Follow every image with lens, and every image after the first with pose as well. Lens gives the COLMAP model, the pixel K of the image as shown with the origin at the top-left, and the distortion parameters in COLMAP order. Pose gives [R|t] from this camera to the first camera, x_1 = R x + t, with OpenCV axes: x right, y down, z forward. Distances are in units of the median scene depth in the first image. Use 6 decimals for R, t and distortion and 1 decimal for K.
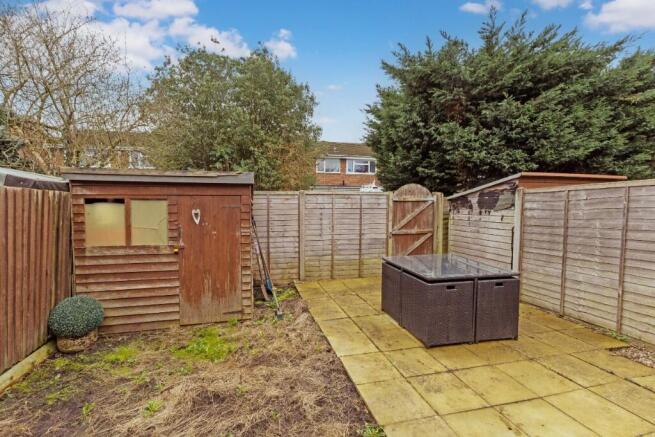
lens RADIAL K [[280.8, 0, 327.5], [0, 280.8, 218.5], [0, 0, 1]] dist [0.000270, -0.000634]
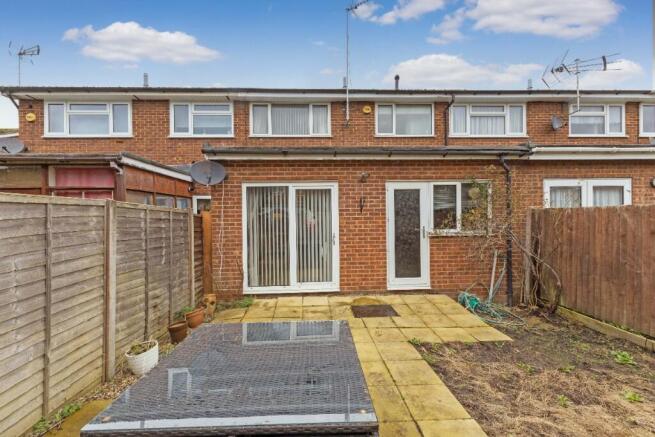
lens RADIAL K [[280.8, 0, 327.5], [0, 280.8, 218.5], [0, 0, 1]] dist [0.000270, -0.000634]
pose [[-0.981249, 0.010010, 0.192485, 0.244488], [0.013228, 0.999793, 0.015437, -0.077903], [-0.192291, 0.017694, -0.981178, 1.594912]]
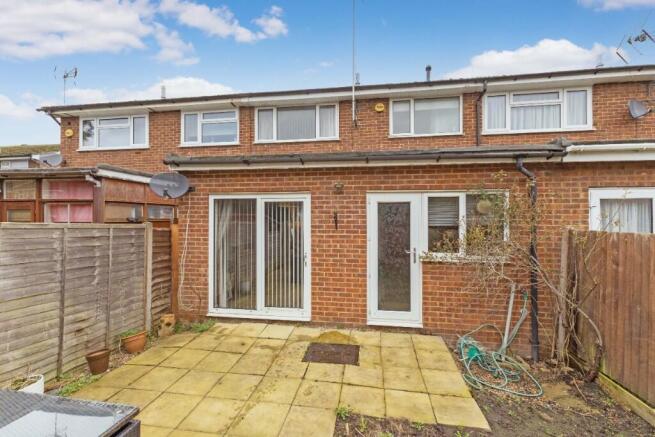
lens RADIAL K [[288.4, 0, 327.5], [0, 288.4, 218.5], [0, 0, 1]] dist [0.008404, -0.005641]
pose [[-0.924021, -0.000385, 0.382342, -0.146680], [-0.000401, 1.000000, 0.000038, -0.141428], [-0.382342, -0.000118, -0.924021, 1.271089]]
